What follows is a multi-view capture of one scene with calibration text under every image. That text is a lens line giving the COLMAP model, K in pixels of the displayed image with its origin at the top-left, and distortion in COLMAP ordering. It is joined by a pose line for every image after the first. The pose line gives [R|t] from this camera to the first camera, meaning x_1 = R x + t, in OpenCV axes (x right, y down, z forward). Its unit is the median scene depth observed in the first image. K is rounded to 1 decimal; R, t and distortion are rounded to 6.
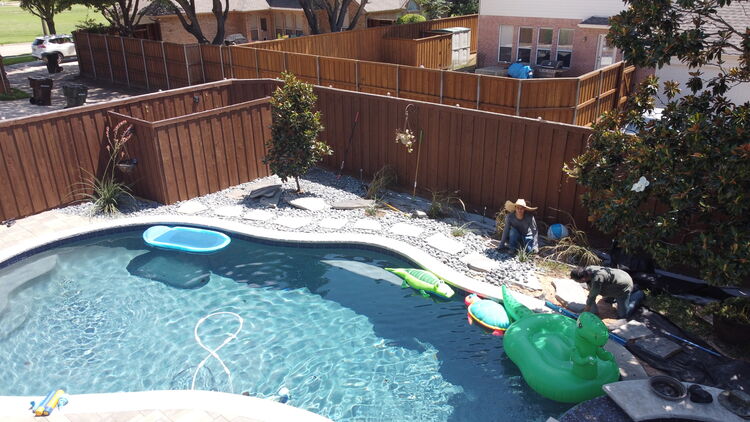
lens RADIAL K [[557.3, 0, 375.1], [0, 557.3, 209.4], [0, 0, 1]] dist [0.001920, 0.005474]
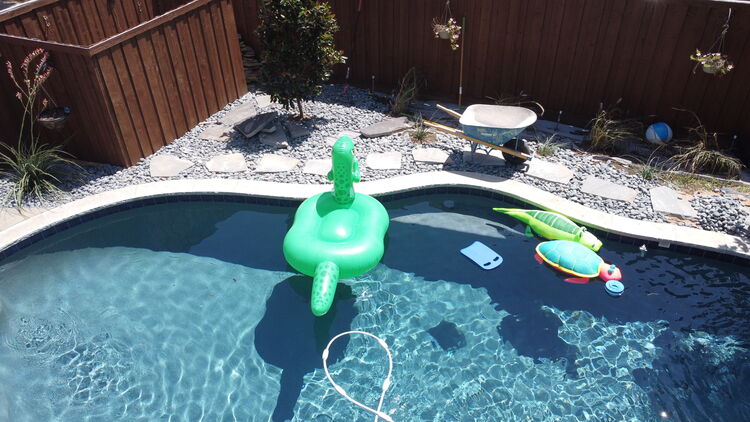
lens RADIAL K [[557.3, 0, 376.3], [0, 557.3, 211.9], [0, 0, 1]] dist [0.001920, 0.005474]
pose [[0.956342, -0.177231, 0.232379, -0.251334], [0.118416, 0.961930, 0.246311, -0.087518], [-0.267186, -0.208040, 0.940920, 0.263735]]
